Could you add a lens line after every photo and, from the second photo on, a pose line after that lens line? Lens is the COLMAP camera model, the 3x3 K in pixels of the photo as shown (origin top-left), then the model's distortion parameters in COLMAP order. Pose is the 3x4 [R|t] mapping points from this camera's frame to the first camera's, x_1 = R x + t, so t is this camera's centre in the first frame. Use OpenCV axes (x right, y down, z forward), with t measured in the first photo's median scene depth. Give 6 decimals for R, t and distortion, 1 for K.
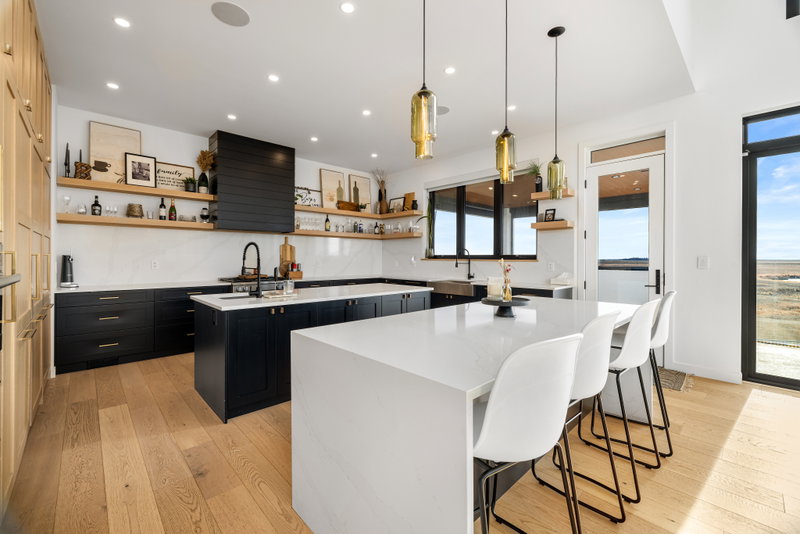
lens RADIAL K [[339.3, 0, 399.2], [0, 339.3, 263.8], [0, 0, 1]] dist [0.006654, 0.000567]
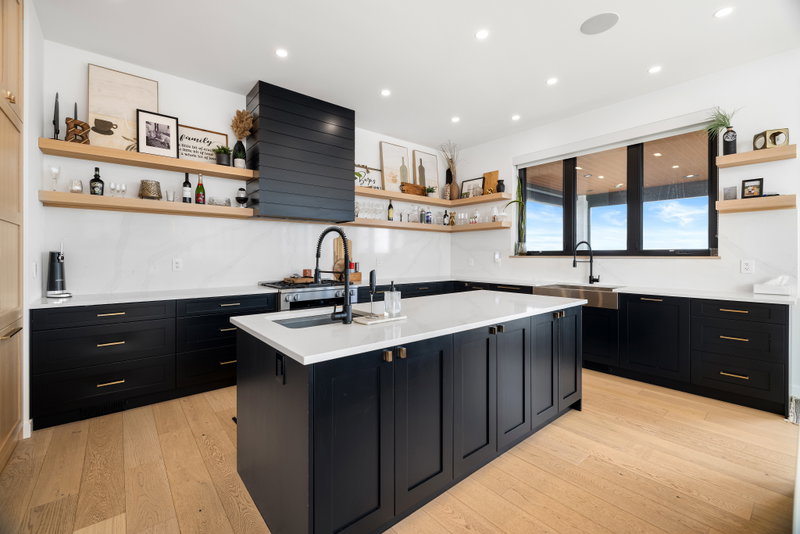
lens RADIAL K [[339.3, 0, 396.0], [0, 339.3, 260.5], [0, 0, 1]] dist [0.006654, 0.000567]
pose [[0.998213, -0.002534, -0.059698, -0.202570], [0.002350, 0.999992, -0.003153, -0.003194], [0.059706, 0.003007, 0.998211, 0.295695]]
